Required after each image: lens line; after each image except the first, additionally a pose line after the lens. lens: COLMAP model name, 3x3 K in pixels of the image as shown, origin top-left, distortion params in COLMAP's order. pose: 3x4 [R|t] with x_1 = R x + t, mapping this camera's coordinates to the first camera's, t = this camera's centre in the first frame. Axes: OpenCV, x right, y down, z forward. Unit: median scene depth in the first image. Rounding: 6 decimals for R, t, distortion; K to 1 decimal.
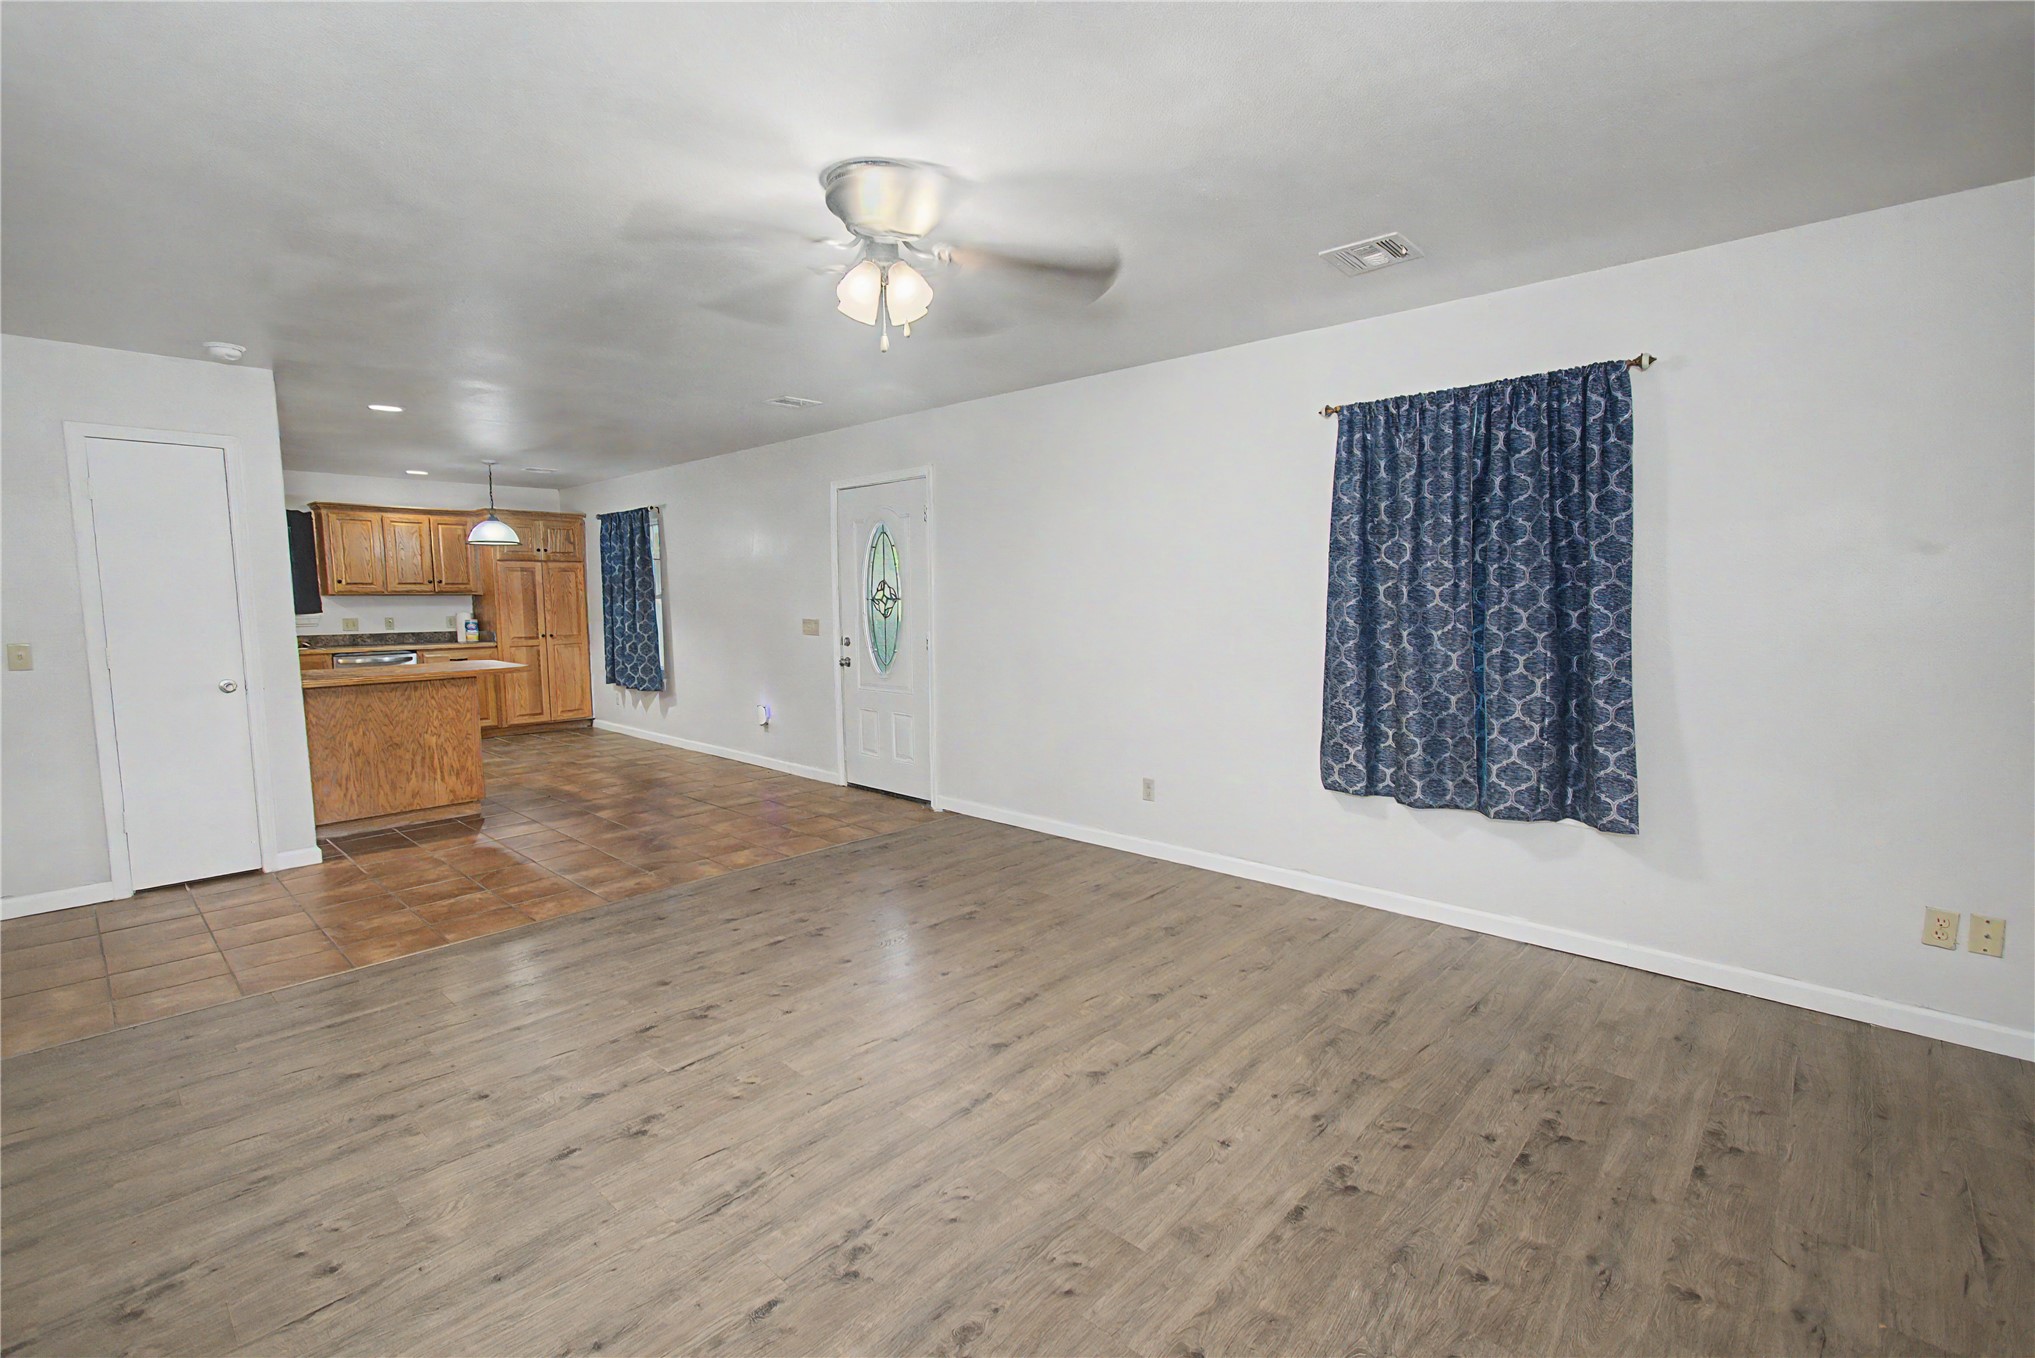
lens RADIAL K [[891.2, 0, 1020.0], [0, 891.2, 681.4], [0, 0, 1]] dist [-0.001604, 0.000166]
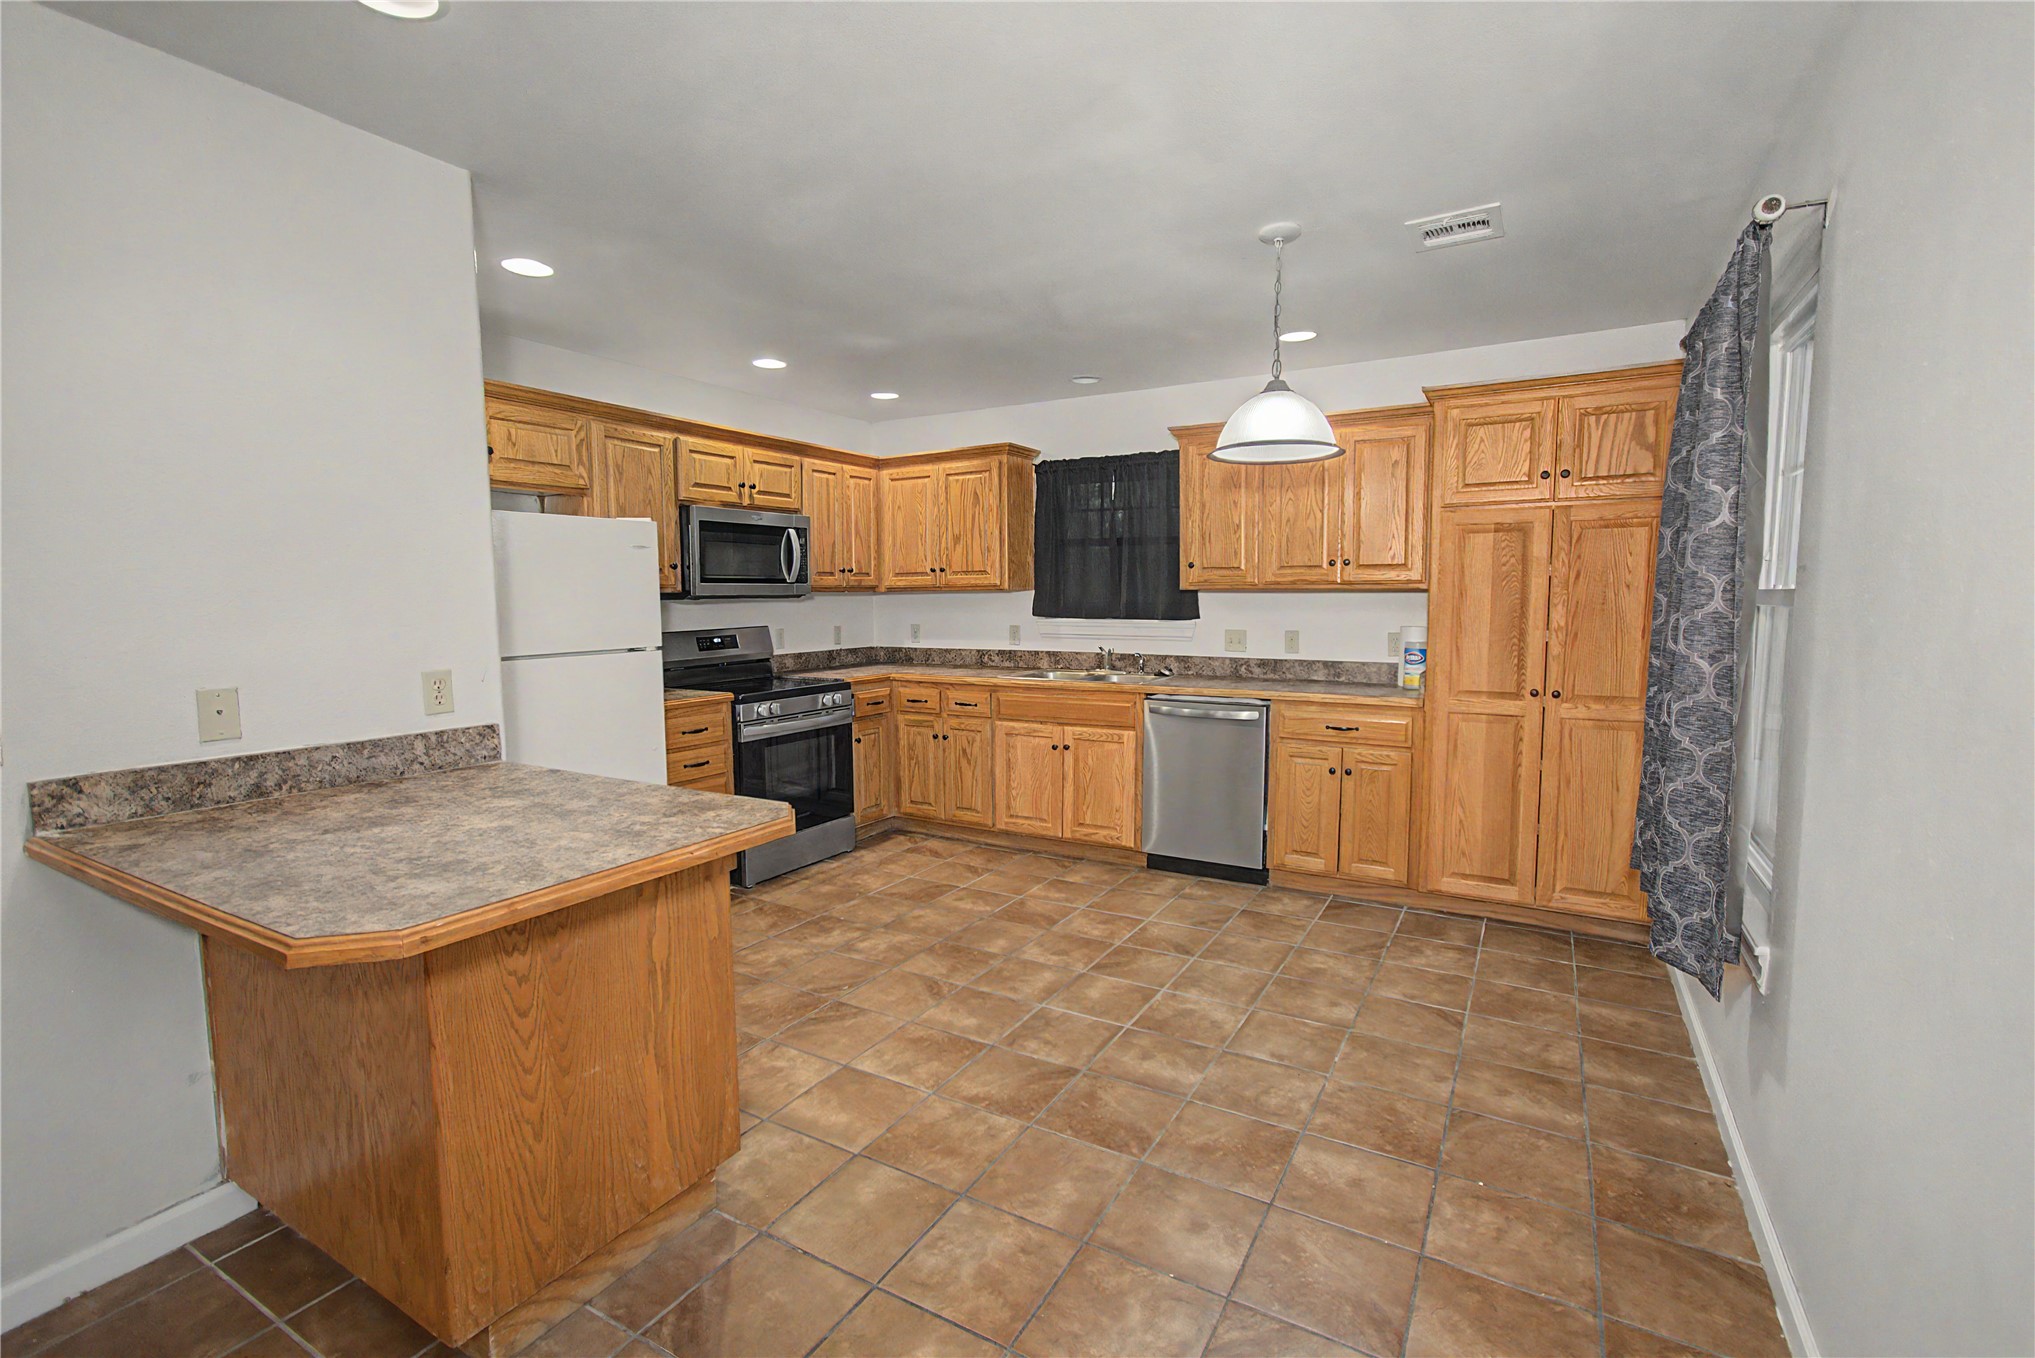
lens RADIAL K [[918.2, 0, 1017.5], [0, 918.2, 679.0], [0, 0, 1]] dist [-0.001451, 0.018454]
pose [[0.265860, 0.093508, -0.959466, -0.493898], [-0.093268, 0.993110, 0.070943, -0.157652], [0.959489, 0.070627, 0.272750, 1.620745]]
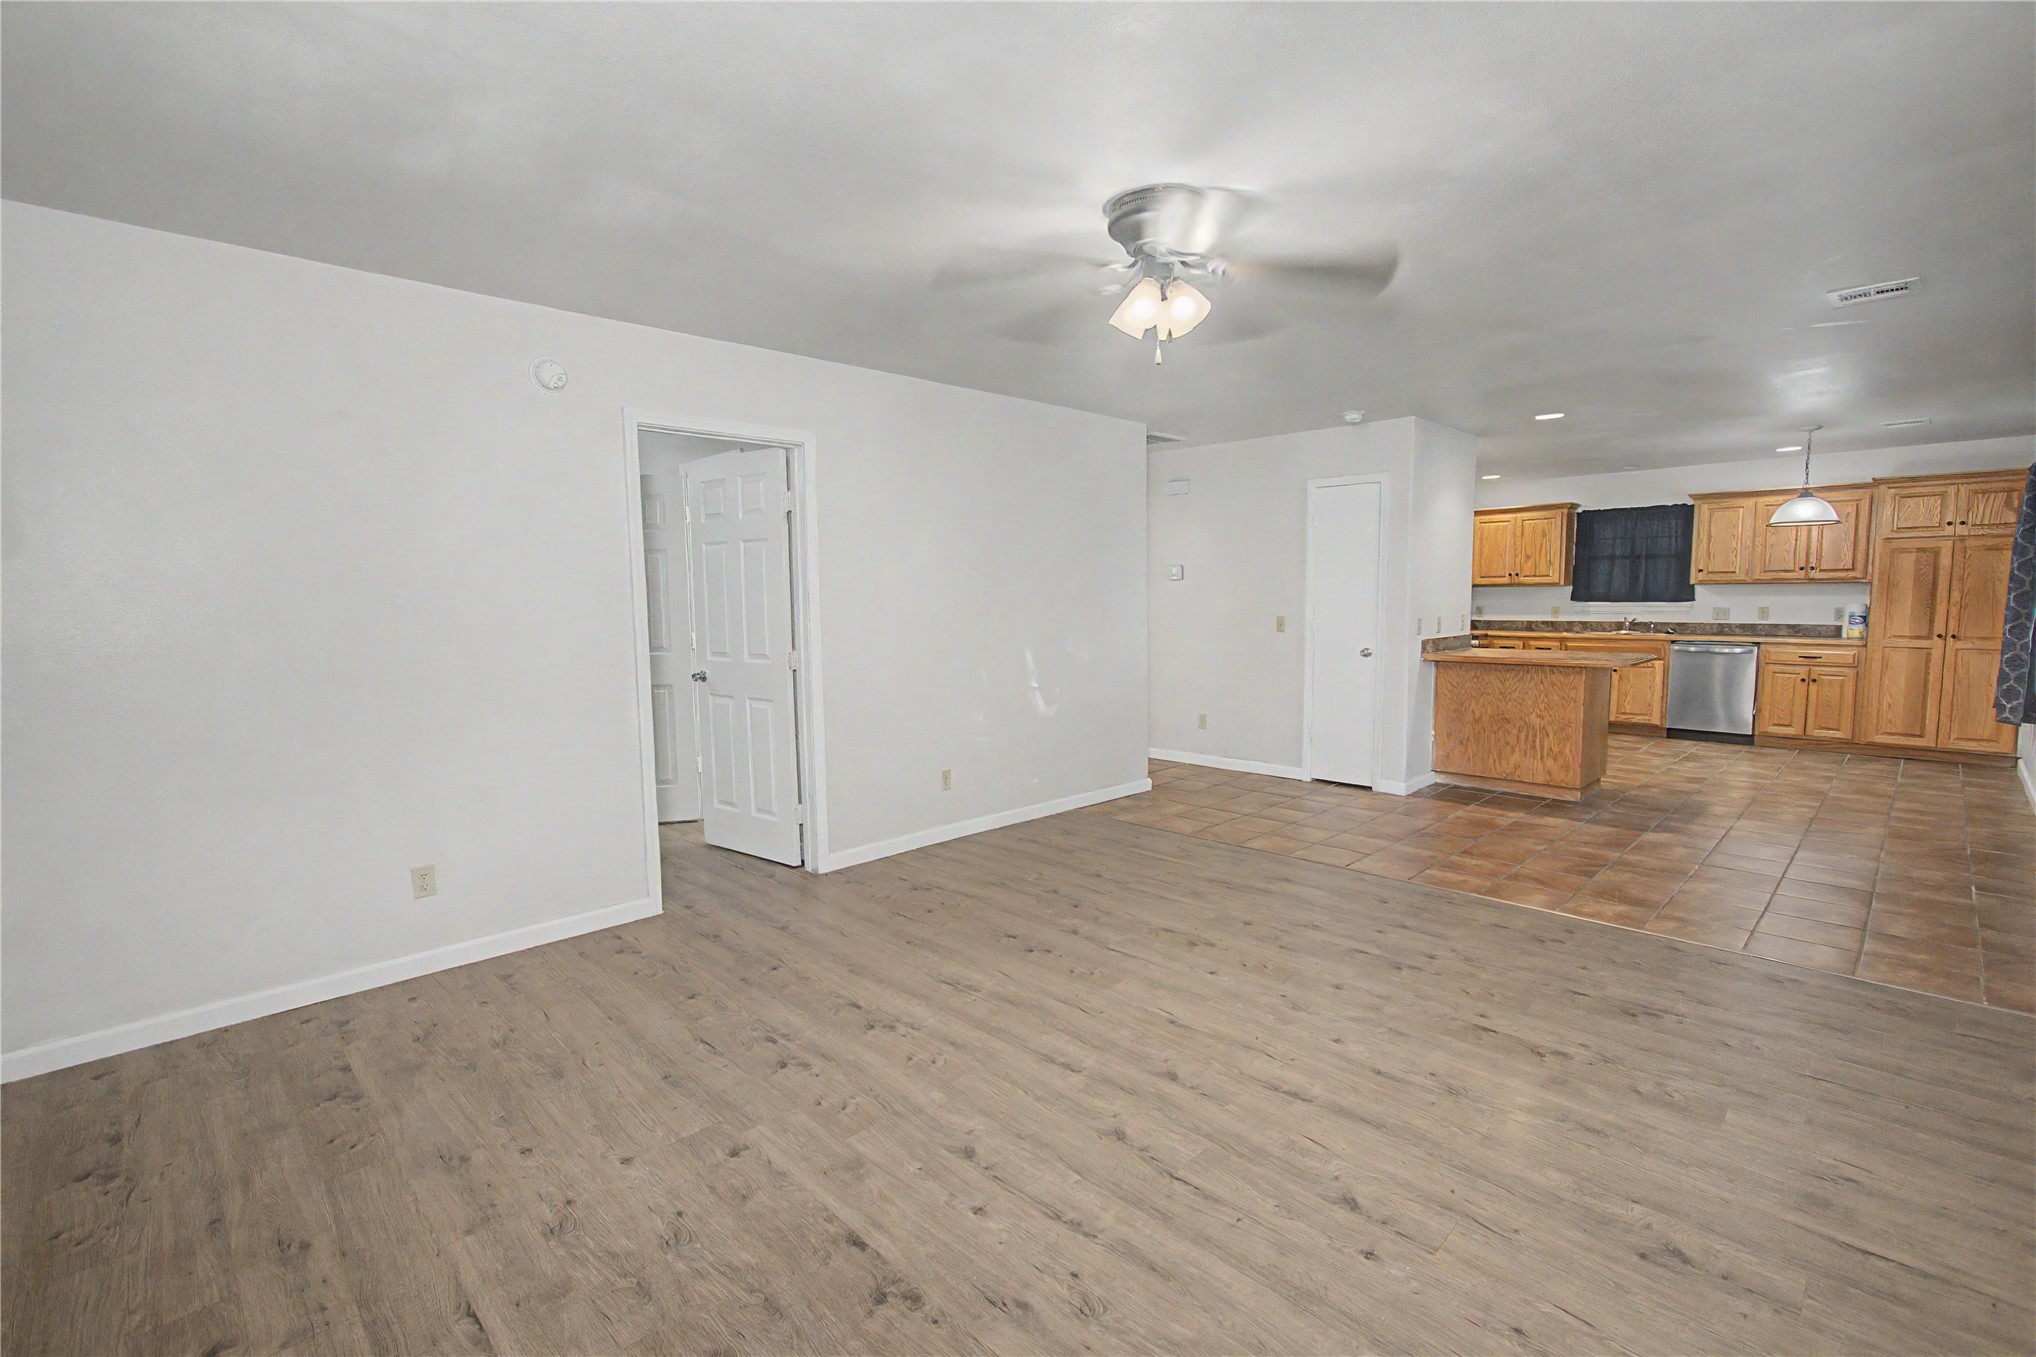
lens RADIAL K [[872.7, 0, 1018.0], [0, 872.7, 678.5], [0, 0, 1]] dist [-0.004052, -0.000439]
pose [[-0.024200, 0.102225, -0.994467, 0.566089], [-0.086263, 0.990834, 0.103950, -0.058057], [0.995978, 0.088301, -0.015160, 0.542479]]
